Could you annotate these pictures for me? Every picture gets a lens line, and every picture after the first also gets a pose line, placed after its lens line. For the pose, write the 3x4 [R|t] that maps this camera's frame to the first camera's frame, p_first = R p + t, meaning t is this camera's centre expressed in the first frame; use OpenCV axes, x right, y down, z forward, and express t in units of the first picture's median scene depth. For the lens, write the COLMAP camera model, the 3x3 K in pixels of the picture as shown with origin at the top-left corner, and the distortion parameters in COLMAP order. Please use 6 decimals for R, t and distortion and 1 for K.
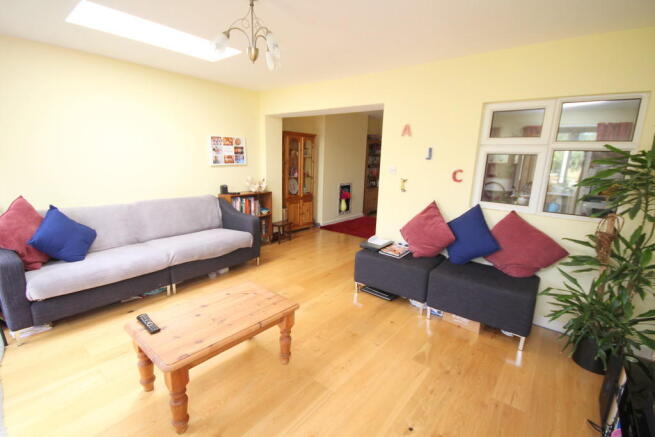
lens RADIAL K [[301.6, 0, 328.0], [0, 301.6, 222.2], [0, 0, 1]] dist [-0.000421, -0.000280]
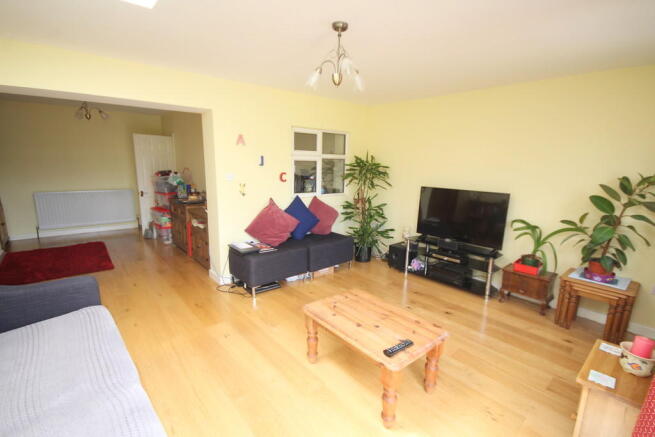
lens RADIAL K [[301.6, 0, 328.3], [0, 301.6, 217.7], [0, 0, 1]] dist [-0.000421, -0.000280]
pose [[0.174411, -0.203388, 0.963439, -0.871479], [0.198523, 0.965607, 0.167907, -0.165382], [-0.964453, 0.161980, 0.208790, 0.558205]]
